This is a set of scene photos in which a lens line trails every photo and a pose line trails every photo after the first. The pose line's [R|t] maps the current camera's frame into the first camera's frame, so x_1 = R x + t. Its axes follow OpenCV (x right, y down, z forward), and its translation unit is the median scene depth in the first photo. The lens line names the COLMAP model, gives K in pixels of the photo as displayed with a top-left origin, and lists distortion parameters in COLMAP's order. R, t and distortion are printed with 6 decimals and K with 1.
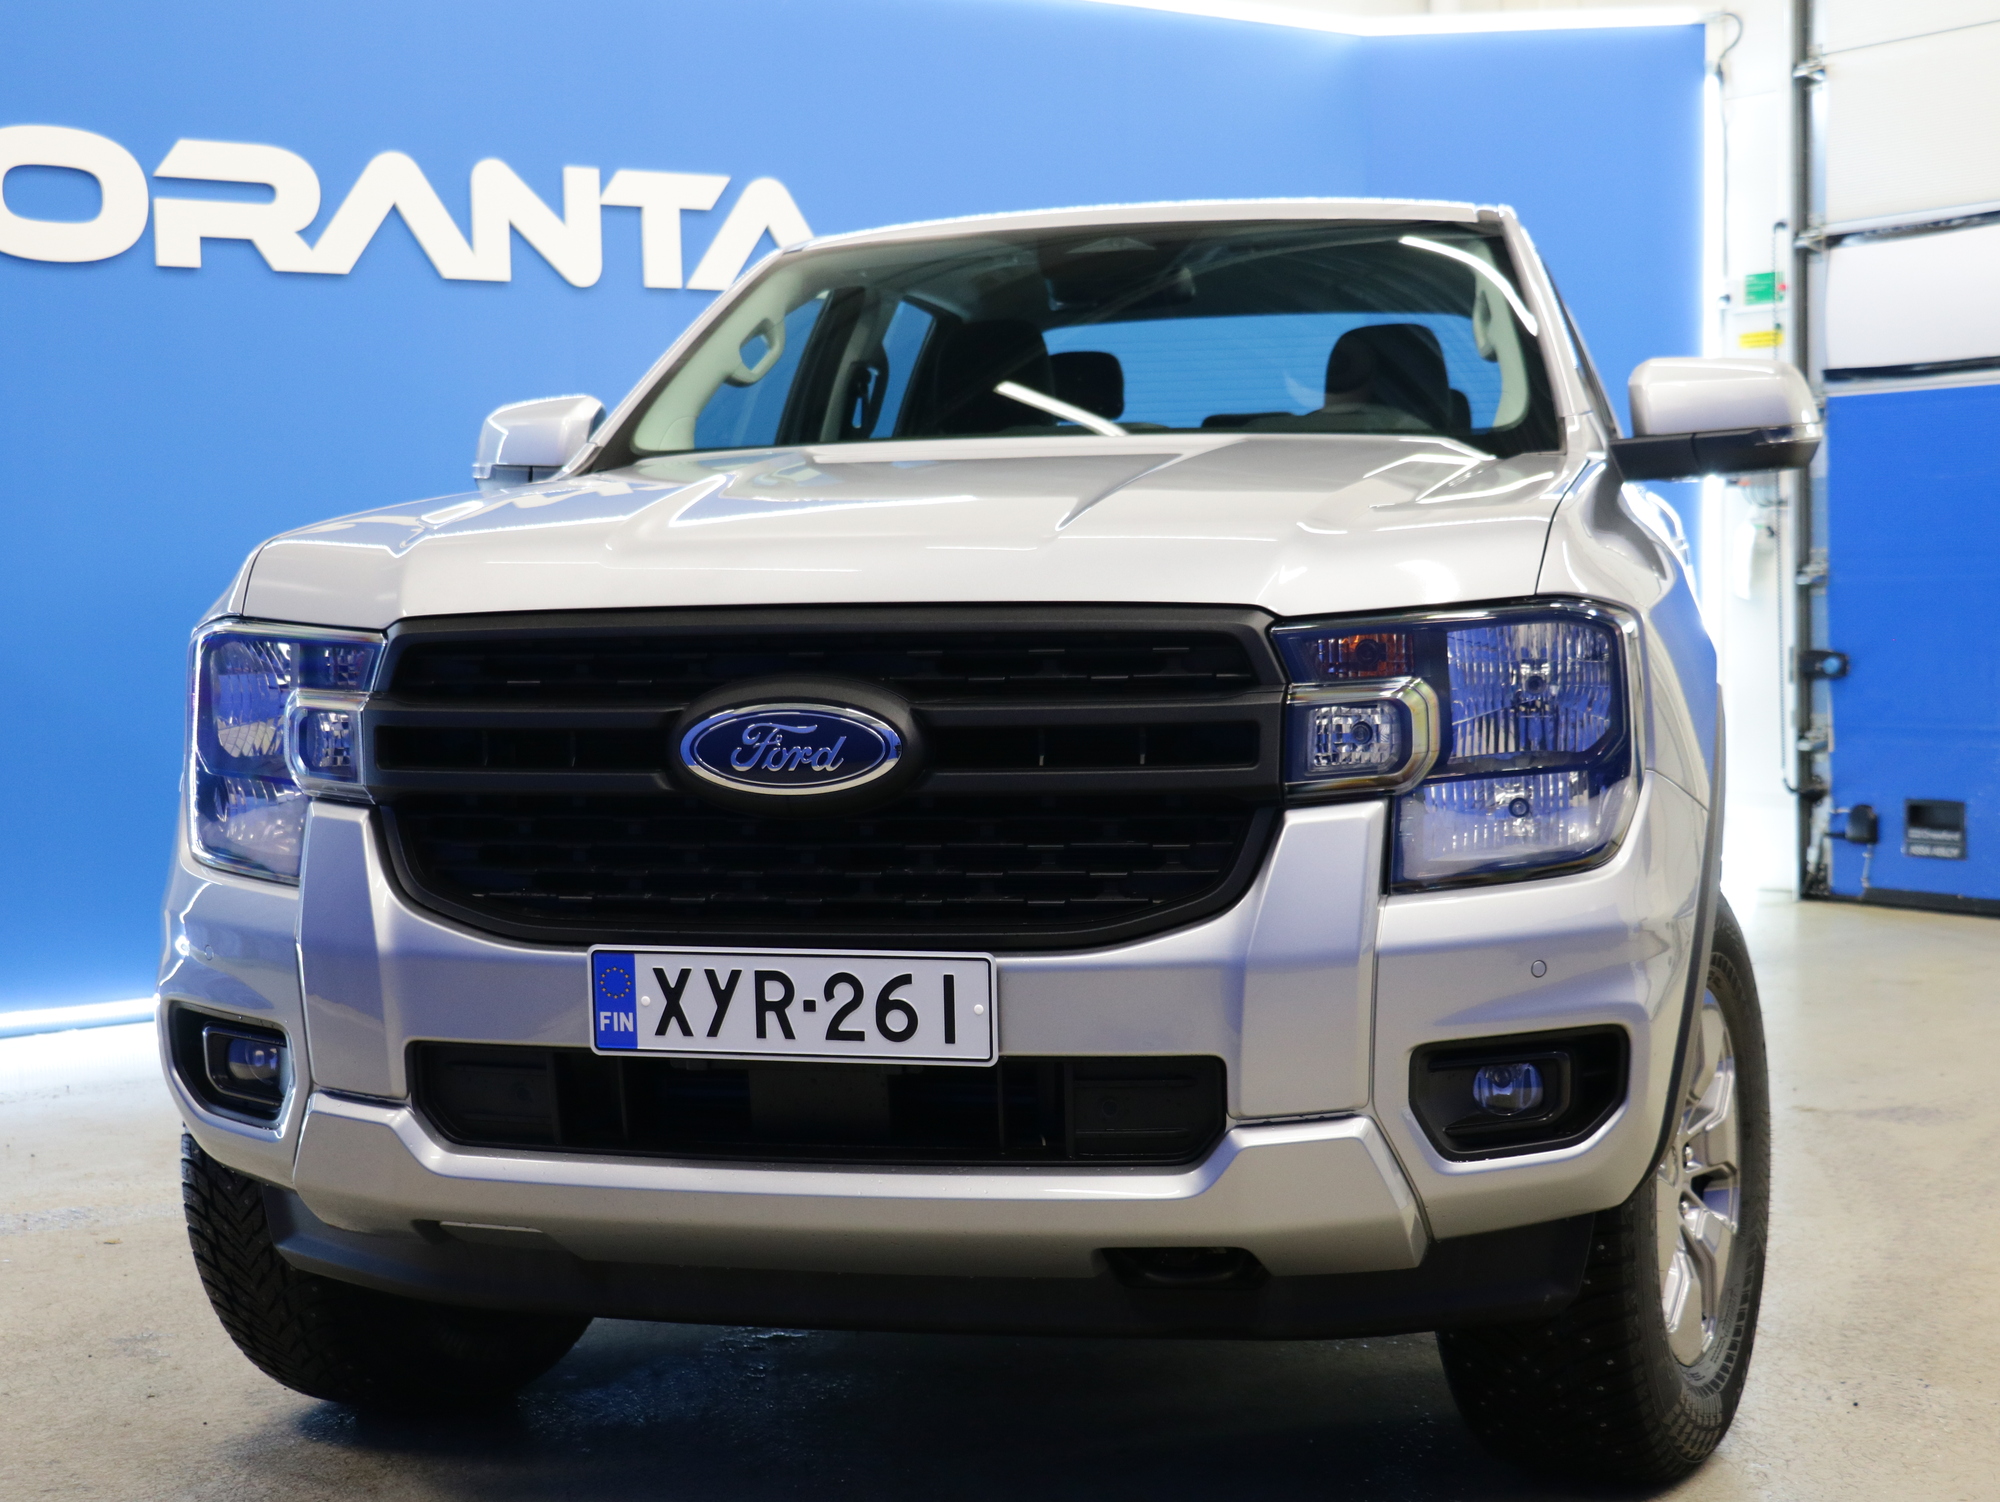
lens RADIAL K [[2945.6, 0, 1000.0], [0, 2945.6, 751.0], [0, 0, 1]] dist [0.010845, 0.013155]
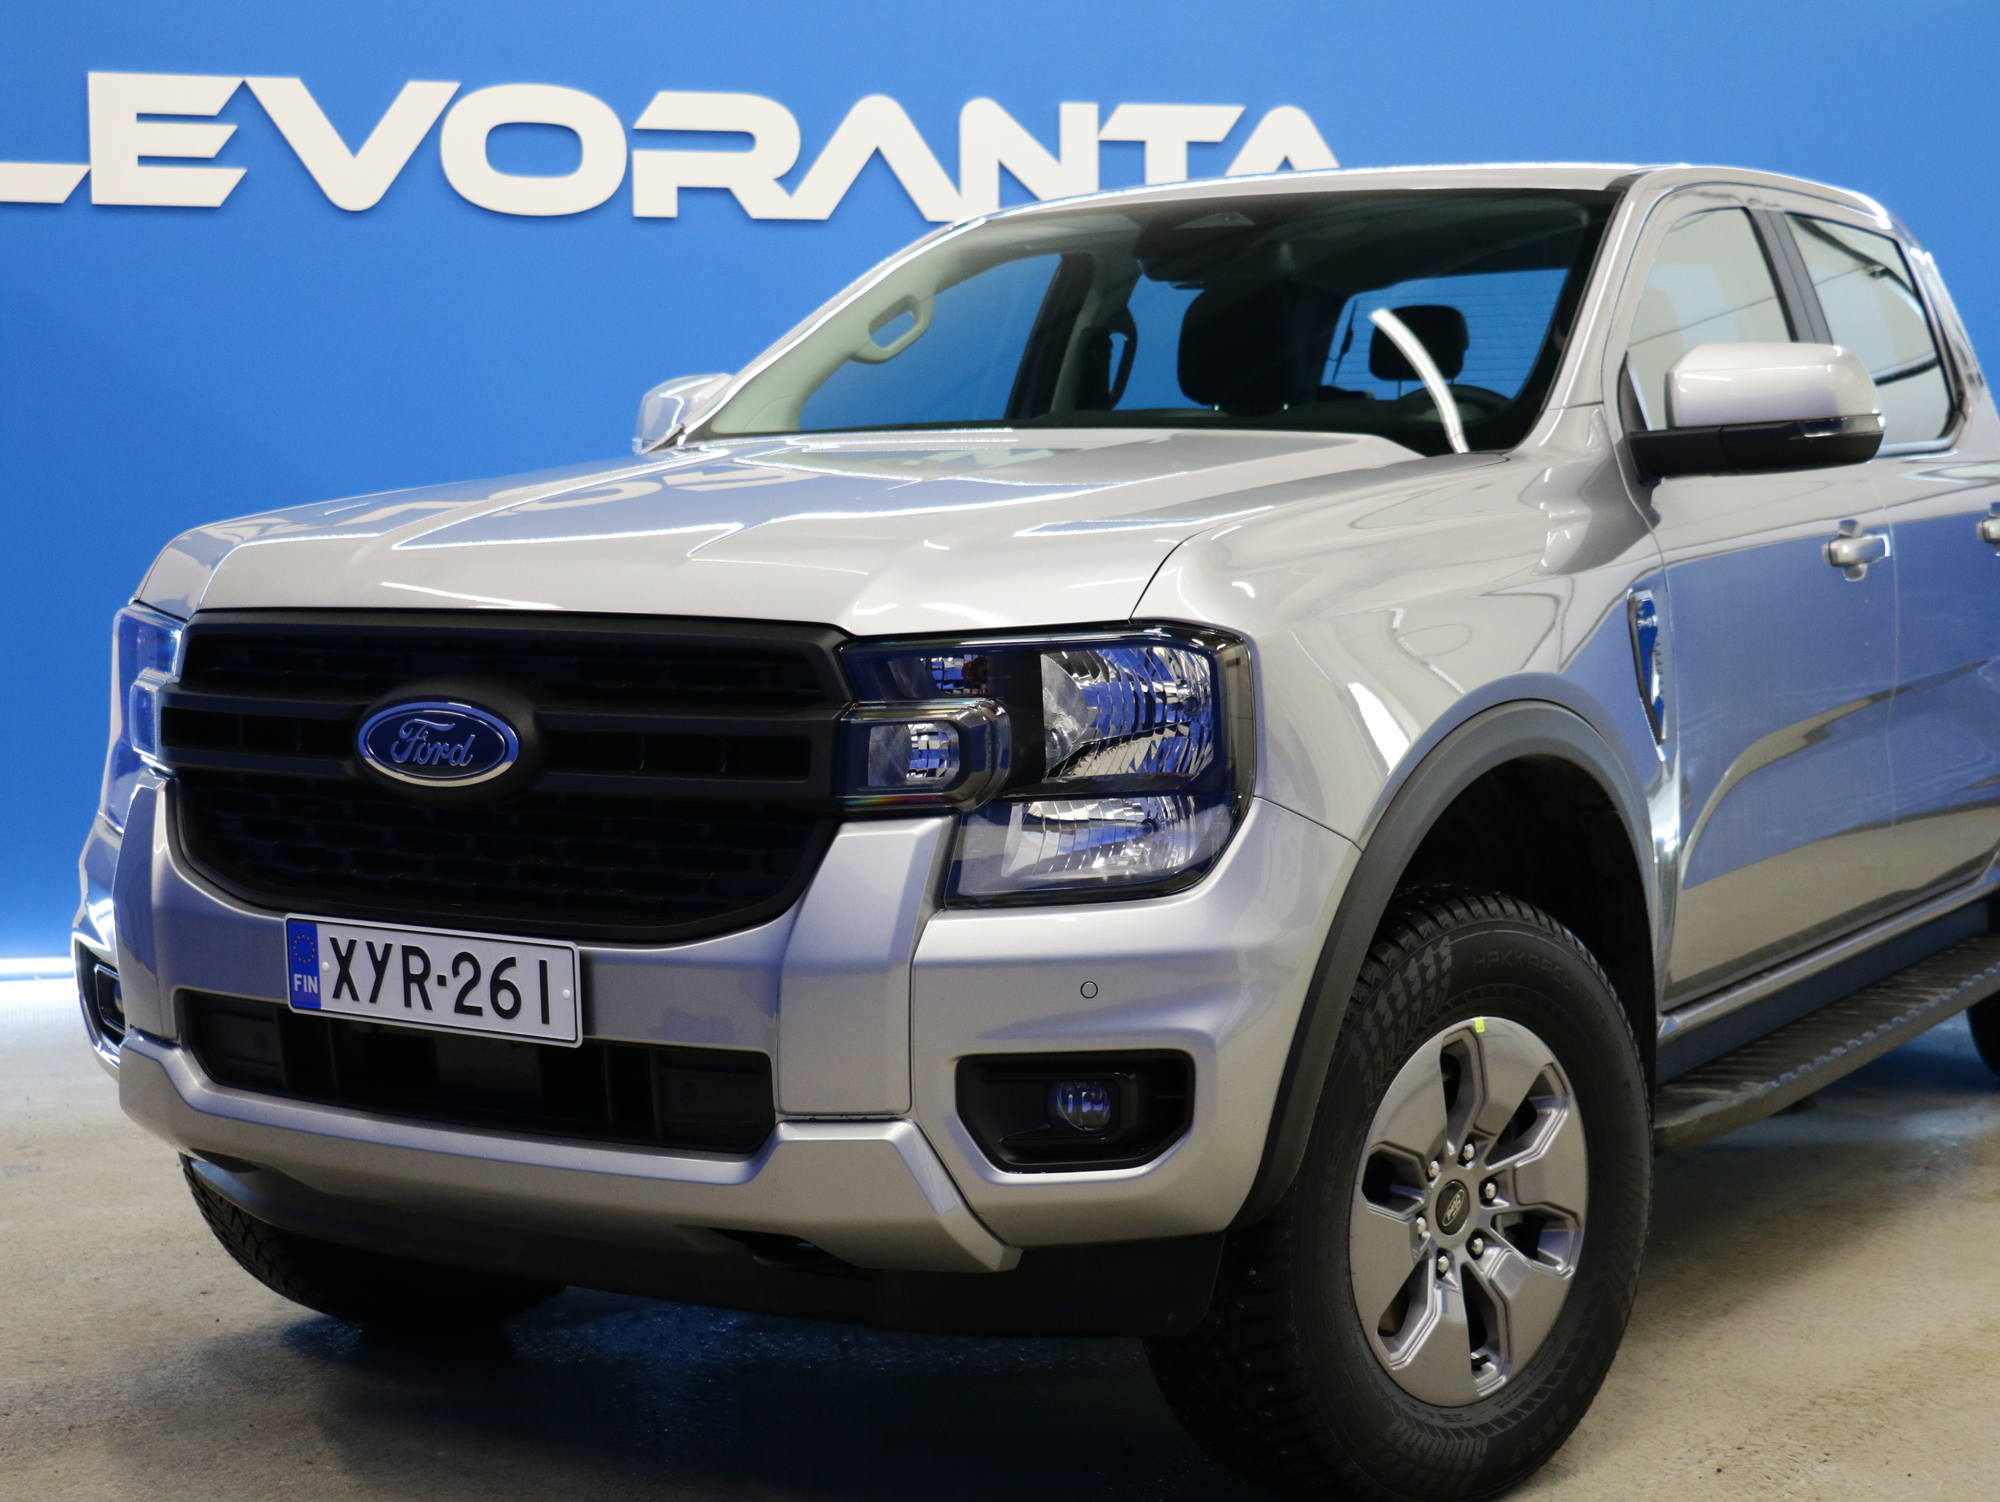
lens RADIAL K [[3240.2, 0, 1000.0], [0, 3240.2, 751.0], [0, 0, 1]] dist [0.008338, 0.051544]
pose [[0.943930, 0.040679, -0.327631, 0.514738], [-0.032682, 0.999019, 0.029880, -0.040607], [0.328525, -0.017497, 0.944333, -0.063243]]
